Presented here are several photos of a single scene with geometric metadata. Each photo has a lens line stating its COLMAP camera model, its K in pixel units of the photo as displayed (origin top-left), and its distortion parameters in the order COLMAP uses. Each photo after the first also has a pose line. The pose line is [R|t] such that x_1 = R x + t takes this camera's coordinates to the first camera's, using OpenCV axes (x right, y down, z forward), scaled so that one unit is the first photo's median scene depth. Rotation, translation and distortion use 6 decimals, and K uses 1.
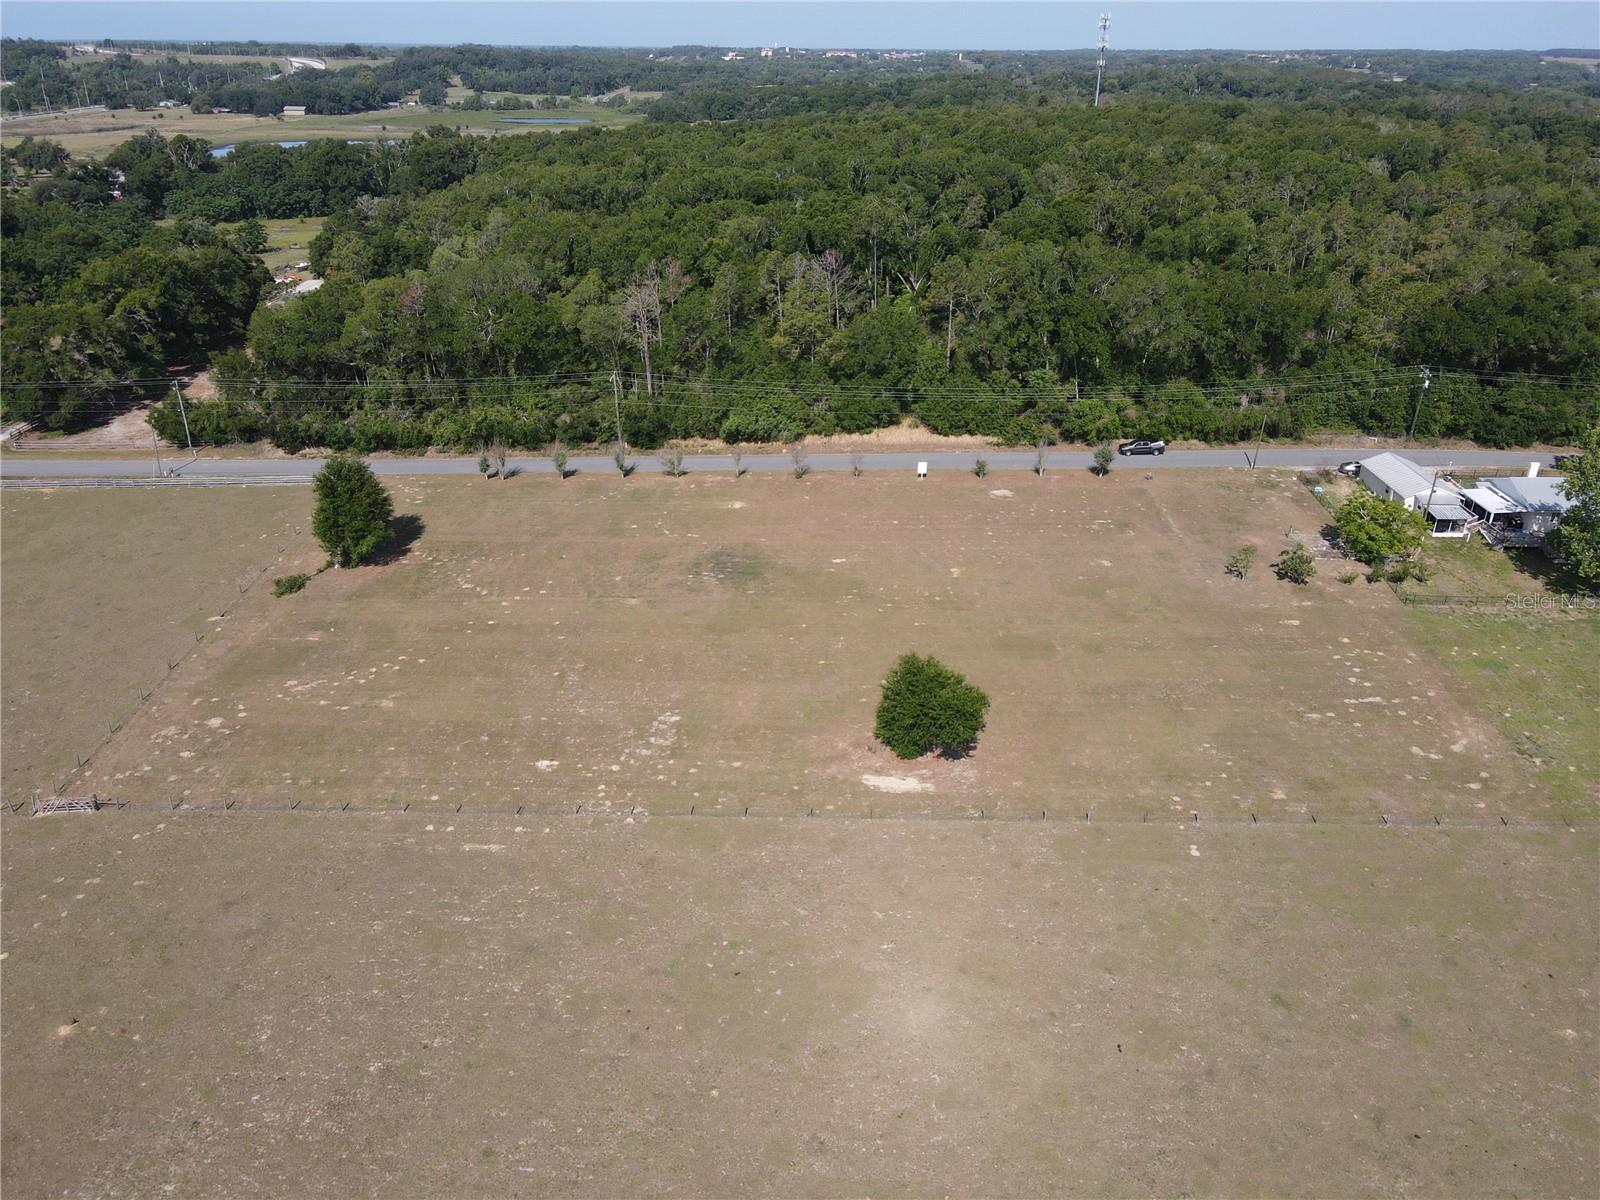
lens RADIAL K [[1187.0, 0, 791.1], [0, 1187.0, 570.3], [0, 0, 1]] dist [0.010065, -0.000854]
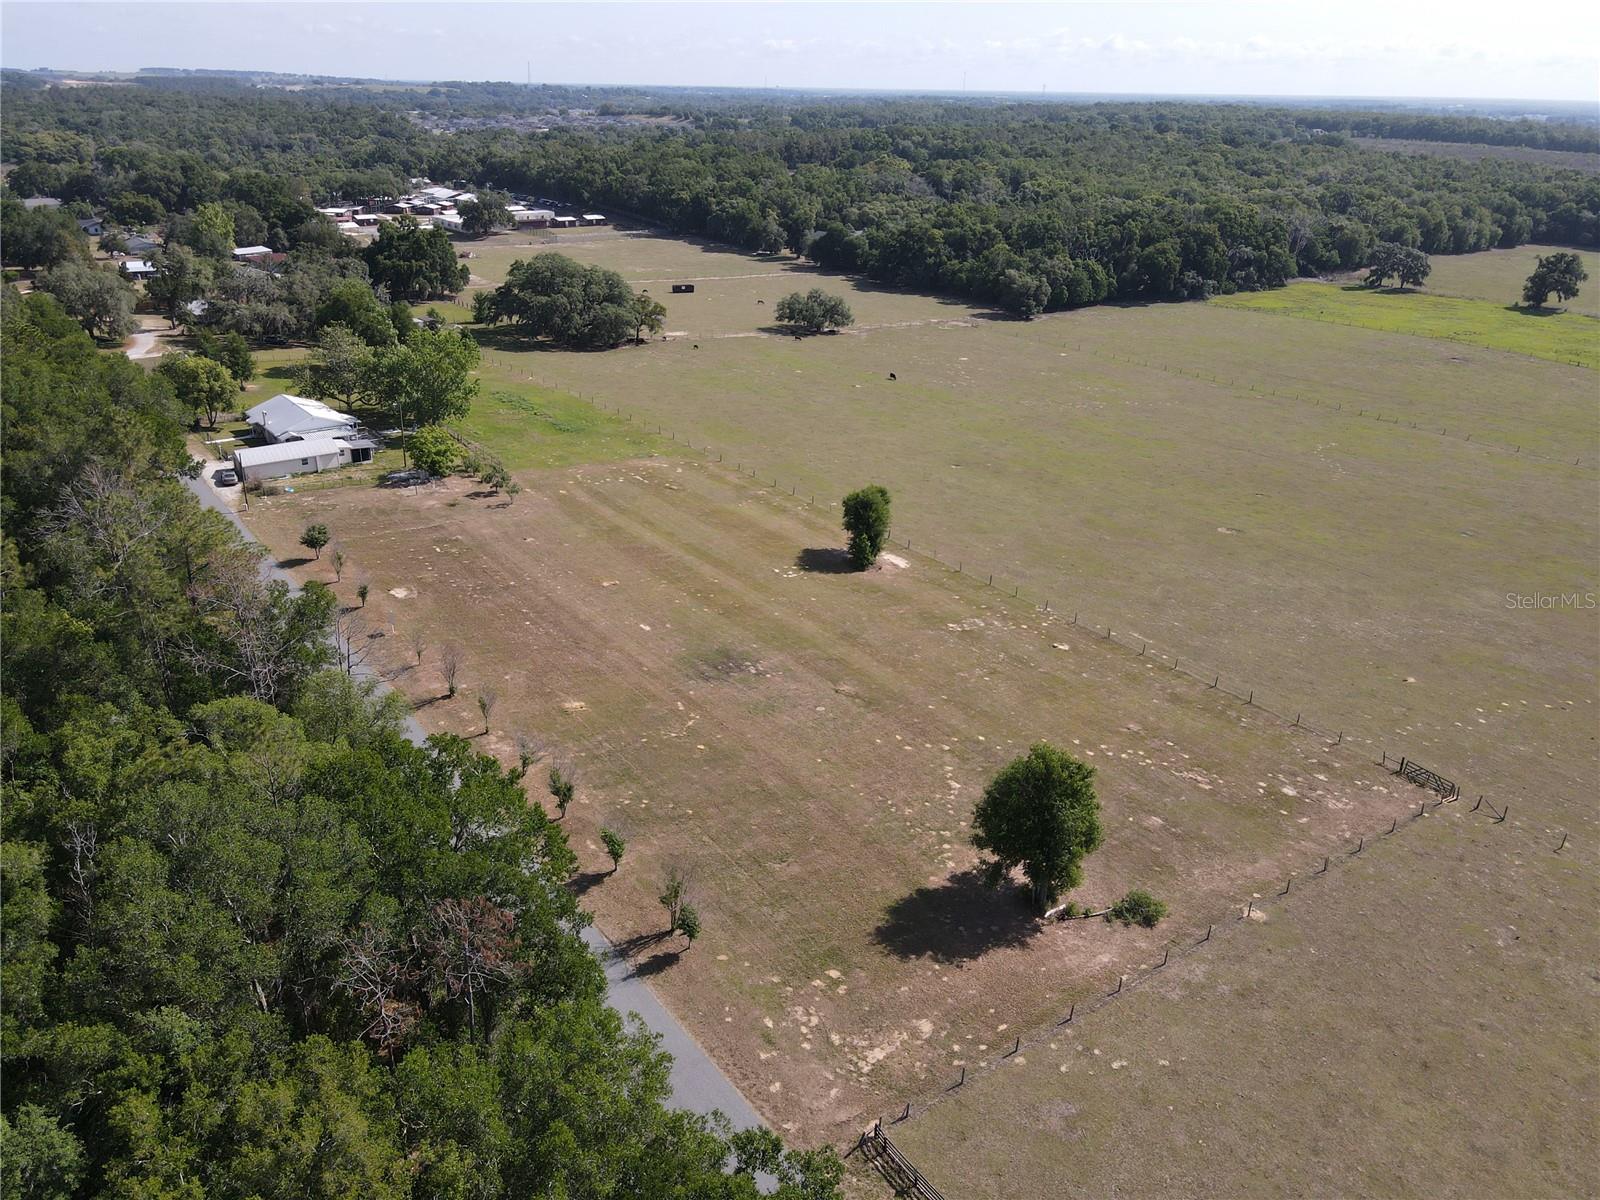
lens RADIAL K [[1187.0, 0, 791.1], [0, 1187.0, 570.3], [0, 0, 1]] dist [0.010065, -0.000854]
pose [[-0.624634, -0.310924, 0.716351, -0.563372], [0.298981, 0.752209, 0.587190, -0.456239], [-0.721417, 0.580954, -0.376895, 1.006893]]
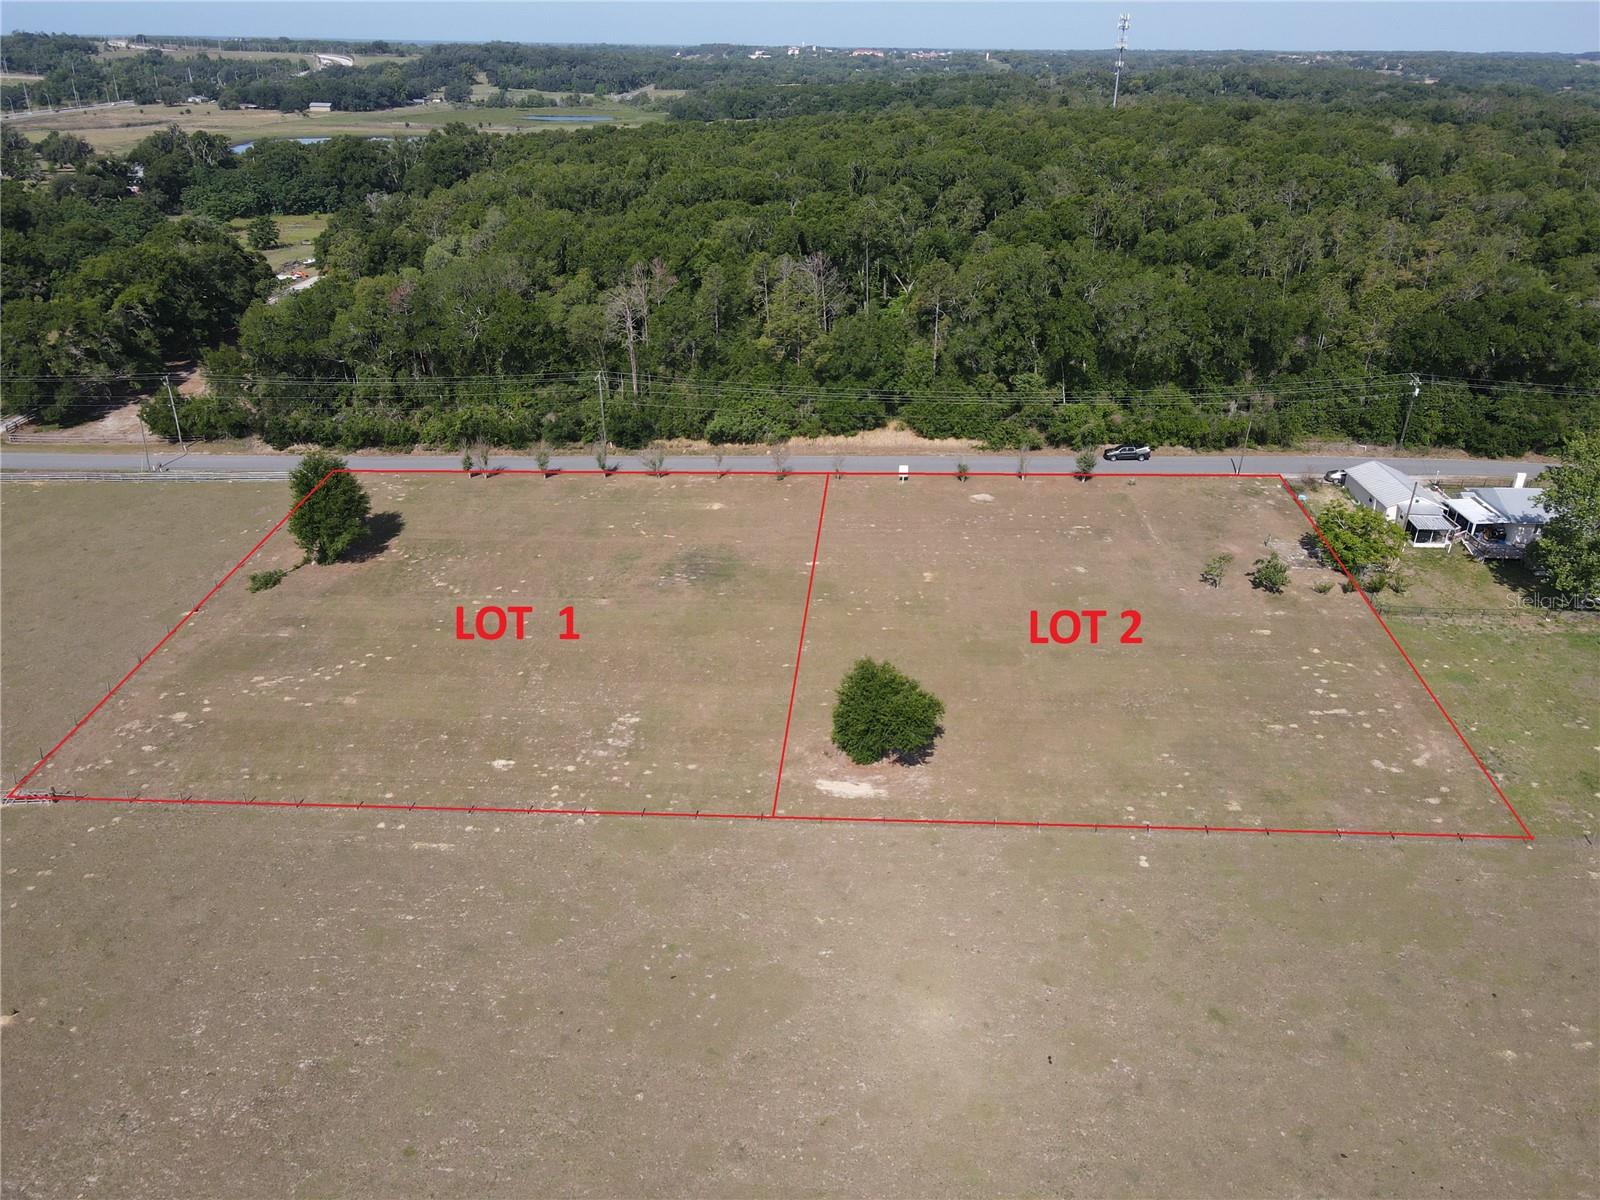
lens RADIAL K [[1187.0, 0, 791.1], [0, 1187.0, 570.3], [0, 0, 1]] dist [0.010065, -0.000854]
pose [[0.999746, 0.012930, -0.018461, 0.032917], [-0.012912, 0.999916, 0.001104, -0.002648], [0.018474, -0.000865, 0.999829, 0.000903]]
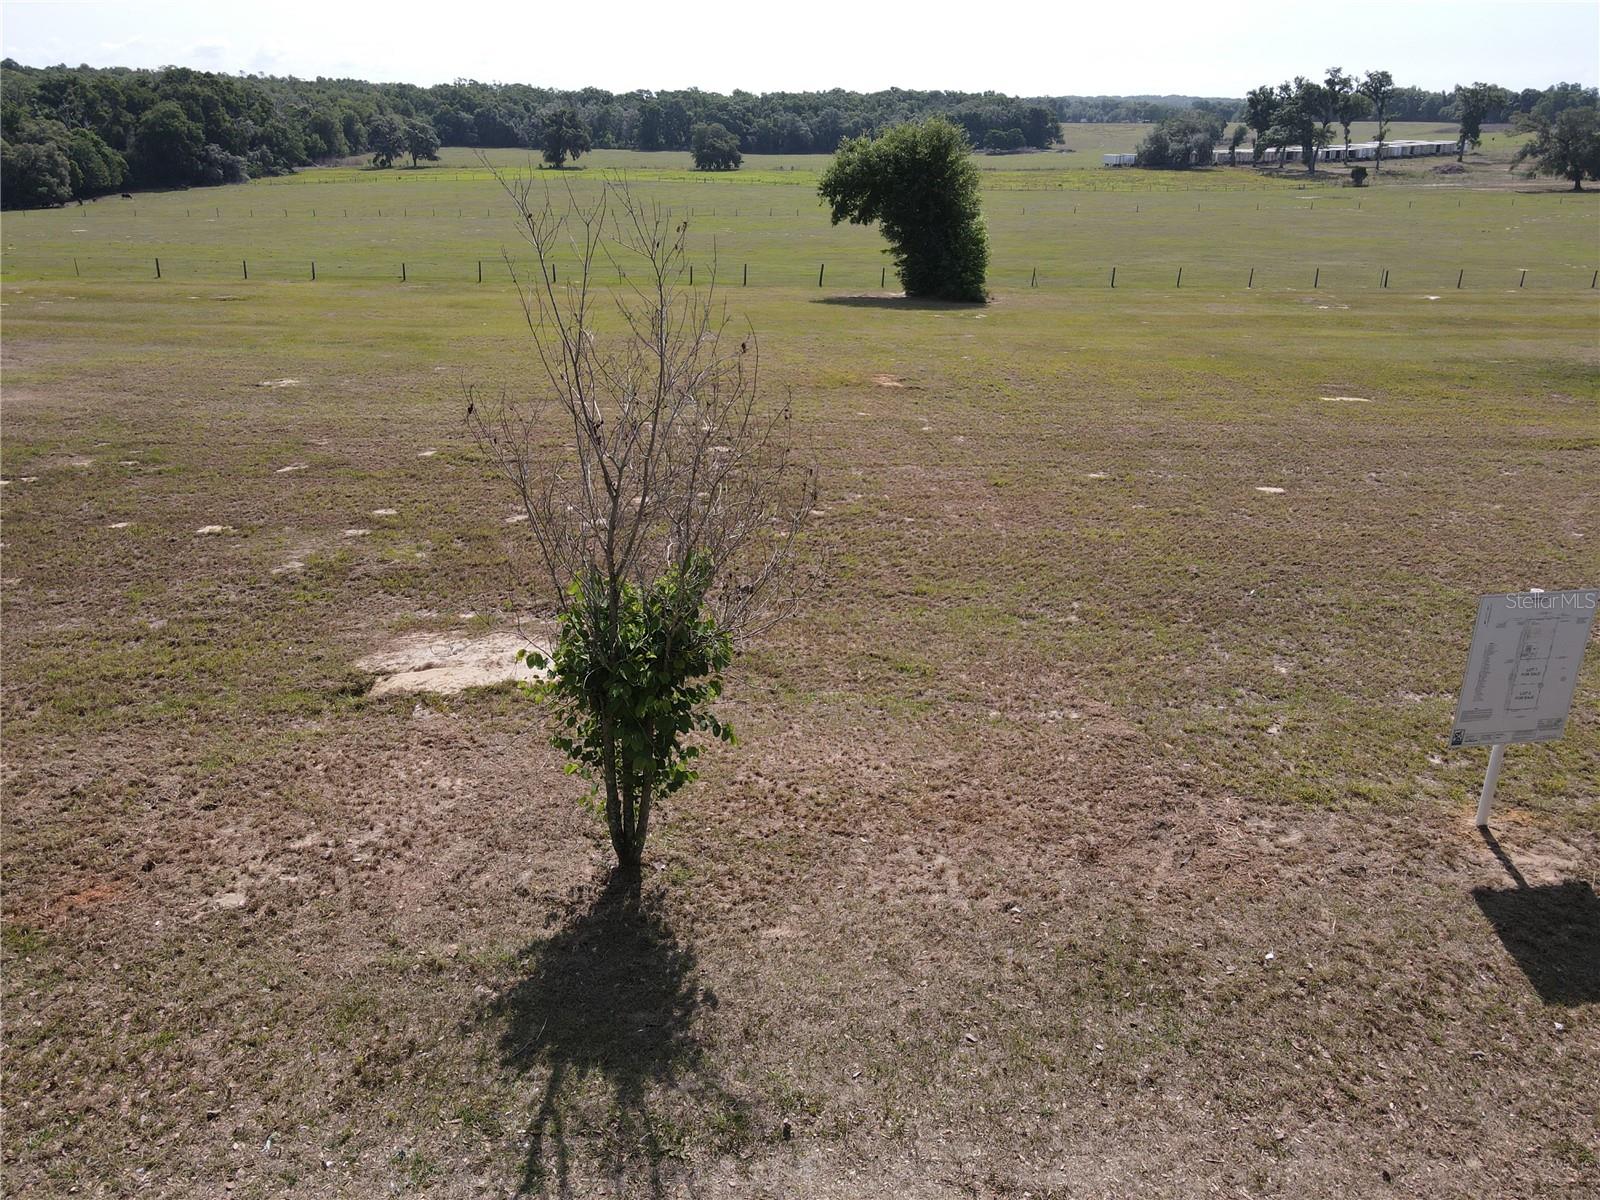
lens RADIAL K [[1168.4, 0, 791.4], [0, 1168.4, 599.0], [0, 0, 1]] dist [0.043387, -0.042298]
pose [[-0.995925, 0.024147, -0.086889, 0.145363], [-0.046695, 0.686200, 0.725912, -0.124828], [0.077152, 0.727012, -0.682277, 0.962714]]
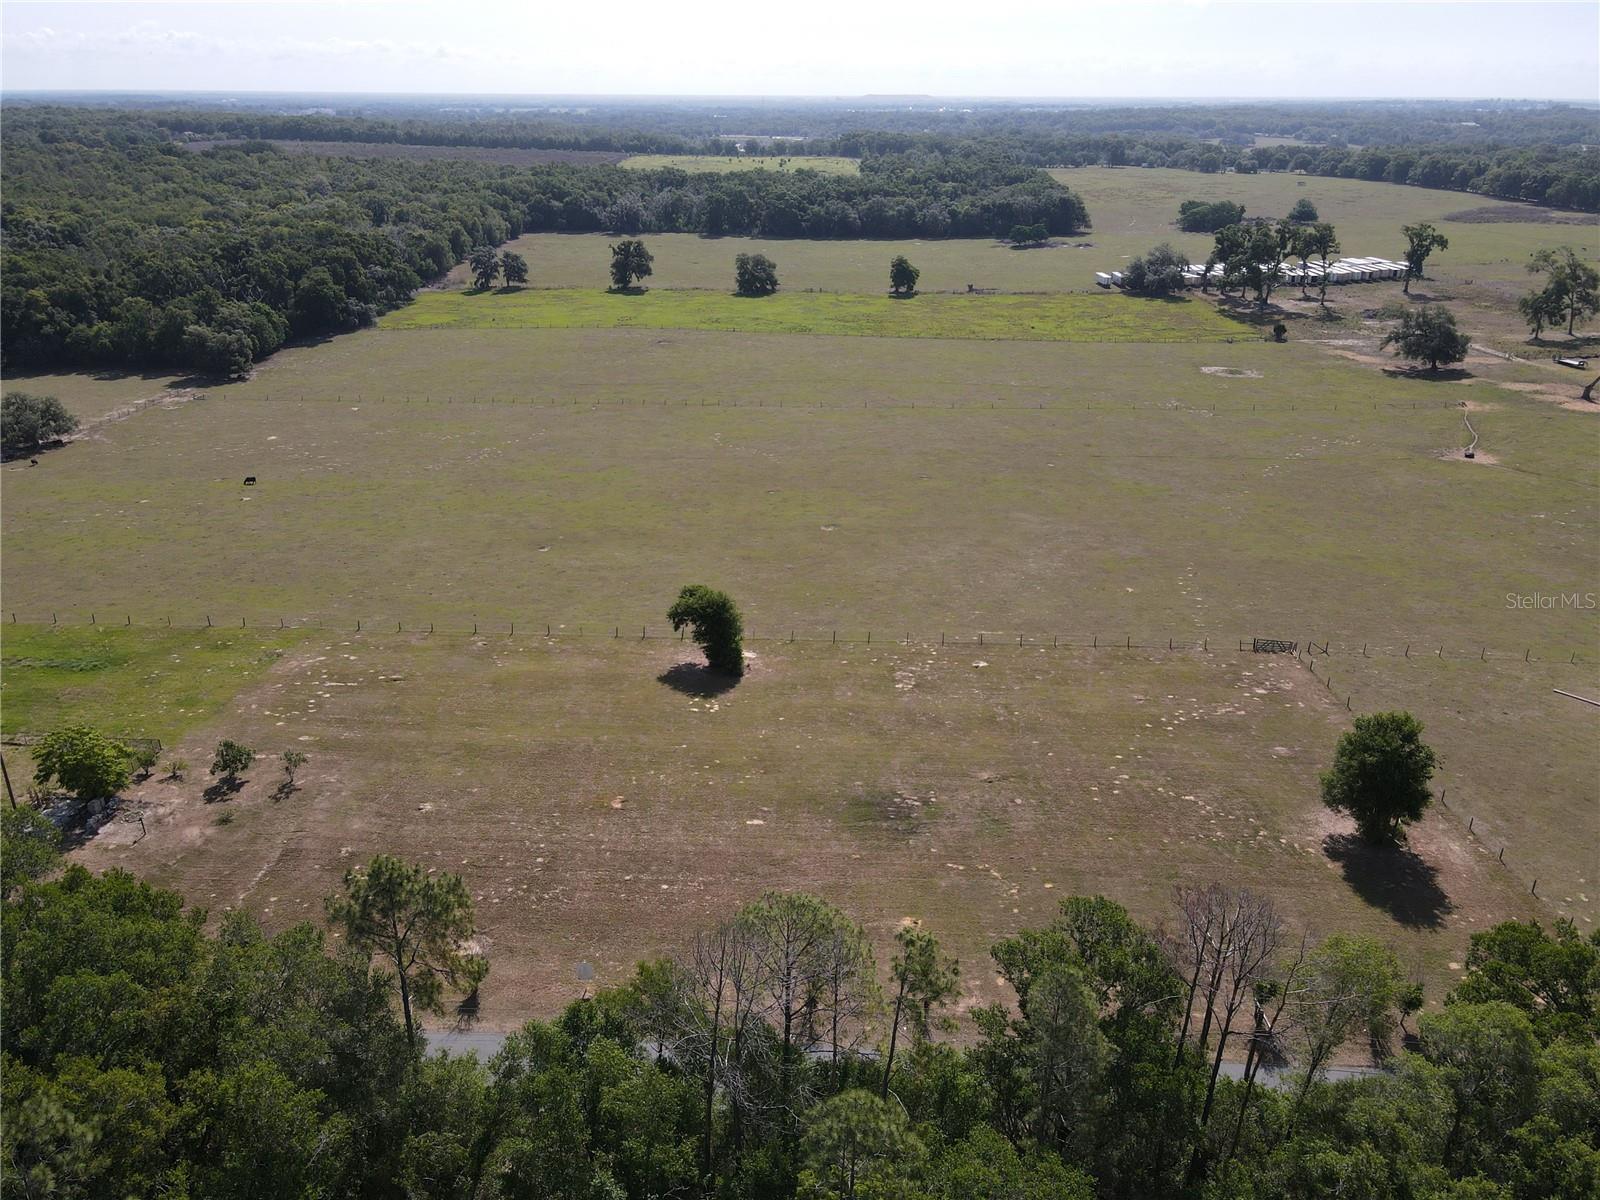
lens RADIAL K [[1177.6, 0, 789.7], [0, 1177.6, 595.2], [0, 0, 1]] dist [0.002789, 0.013092]
pose [[-0.999908, -0.005603, -0.012354, 0.022799], [-0.012867, 0.680149, 0.732961, -0.554919], [0.004296, 0.733052, -0.680159, 1.149483]]
